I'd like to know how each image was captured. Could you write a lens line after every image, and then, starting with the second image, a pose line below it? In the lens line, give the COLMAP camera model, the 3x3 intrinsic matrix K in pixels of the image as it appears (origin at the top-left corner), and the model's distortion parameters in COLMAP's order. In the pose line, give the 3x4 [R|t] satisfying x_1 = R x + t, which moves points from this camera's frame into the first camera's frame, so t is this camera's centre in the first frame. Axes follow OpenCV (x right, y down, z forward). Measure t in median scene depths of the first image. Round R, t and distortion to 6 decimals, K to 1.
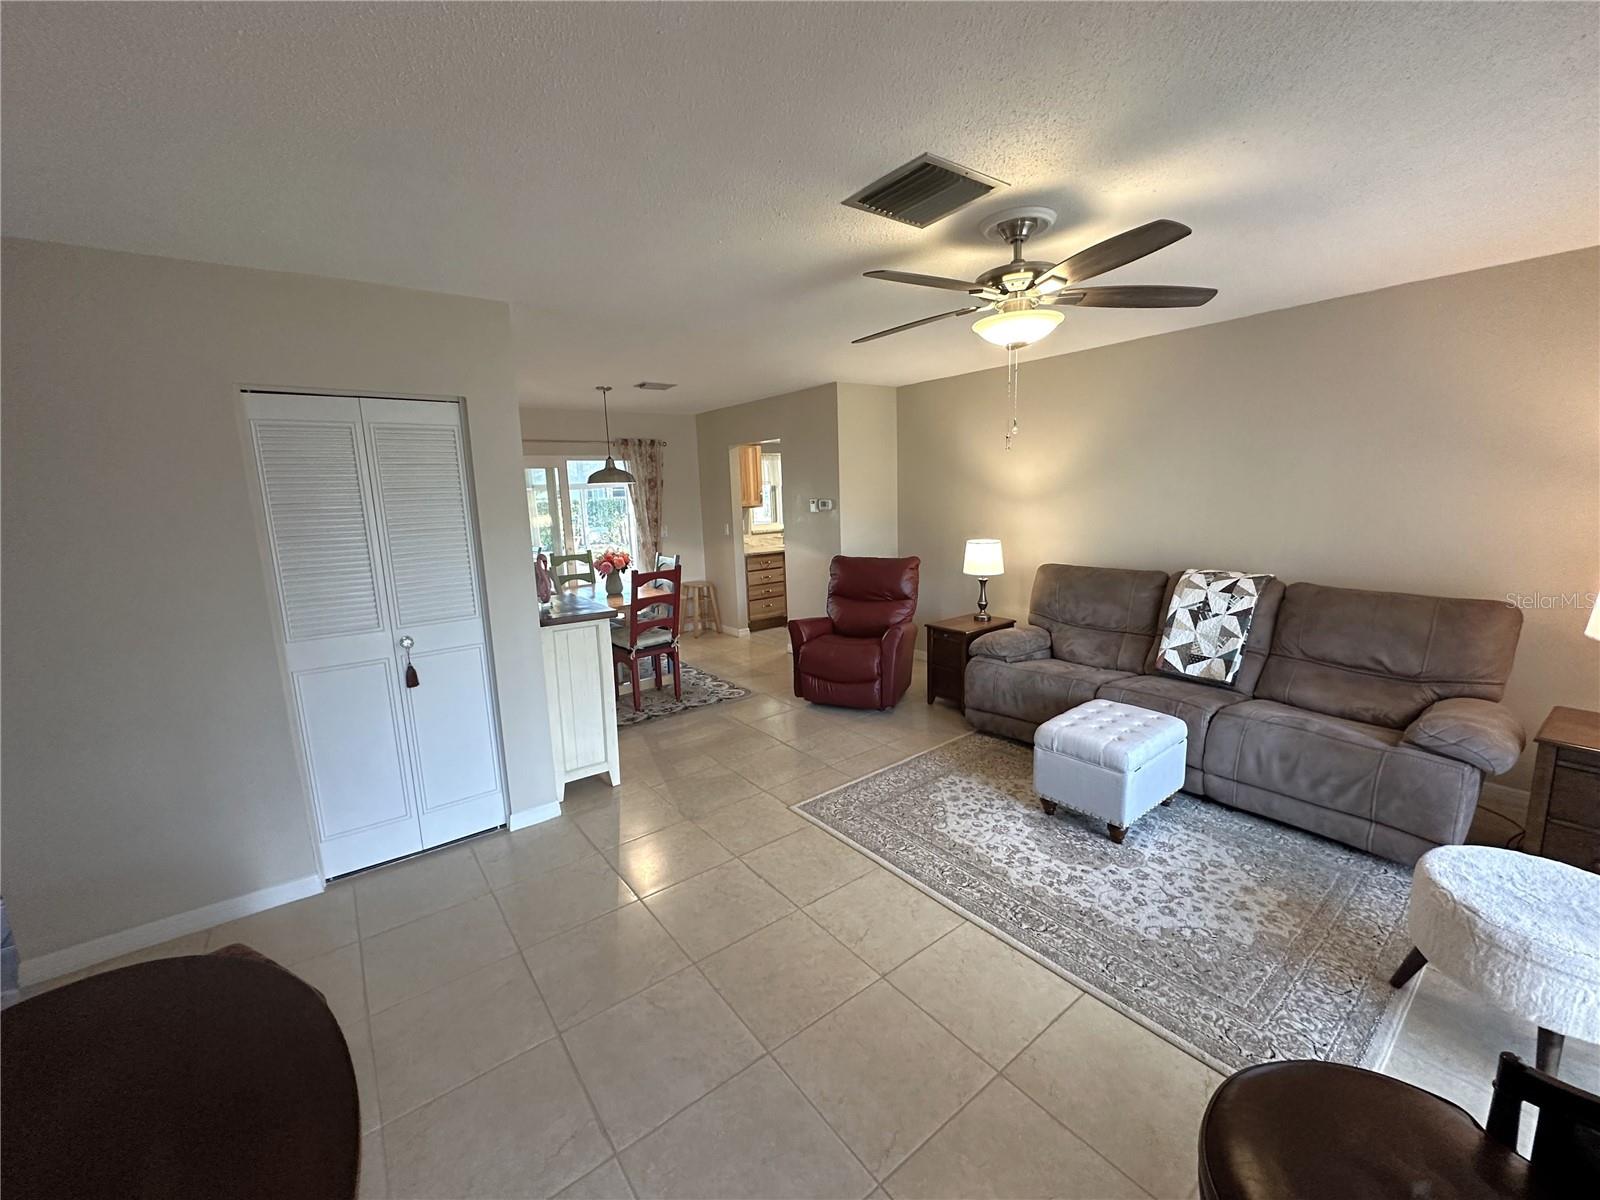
lens RADIAL K [[636.6, 0, 800.3], [0, 636.6, 592.9], [0, 0, 1]] dist [-0.002286, 0.000069]
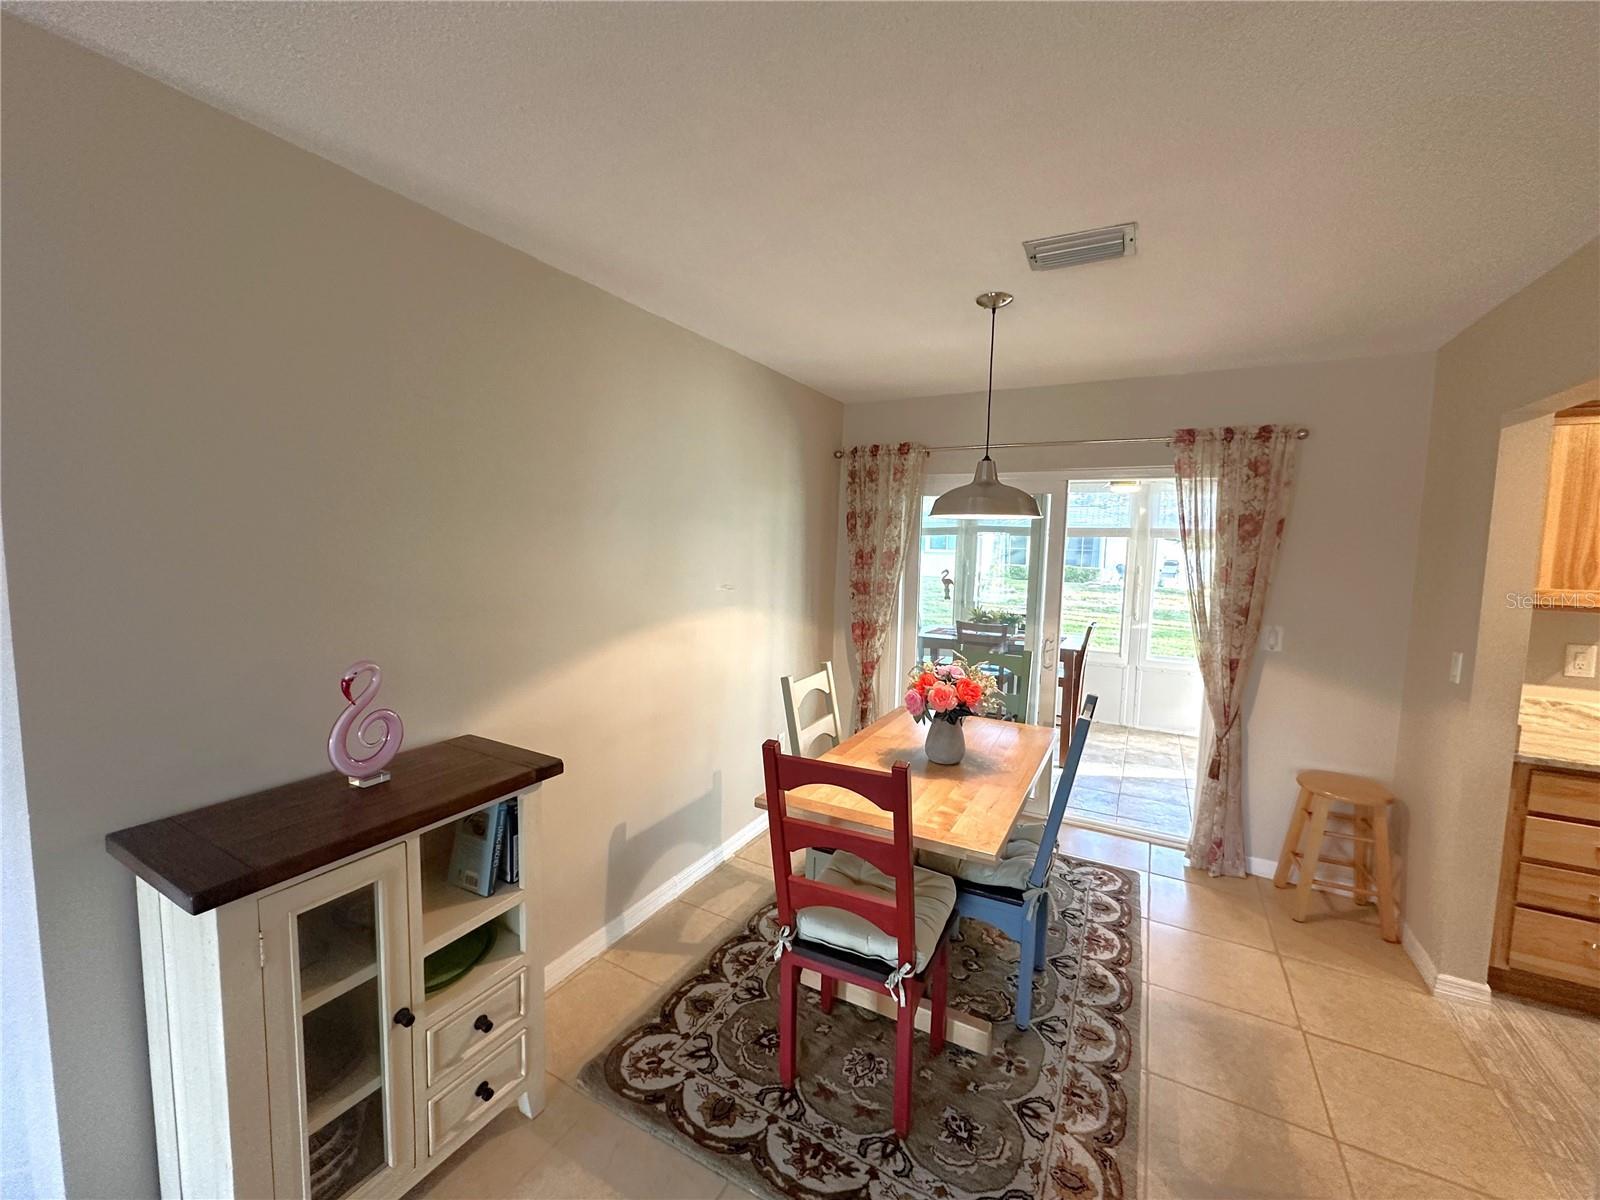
lens RADIAL K [[636.6, 0, 803.2], [0, 636.6, 592.7], [0, 0, 1]] dist [-0.002286, 0.000069]
pose [[0.403062, 0.117848, -0.907553, 0.046016], [-0.184363, 0.981799, 0.045610, -0.091932], [0.896410, 0.148935, 0.417453, 0.557788]]
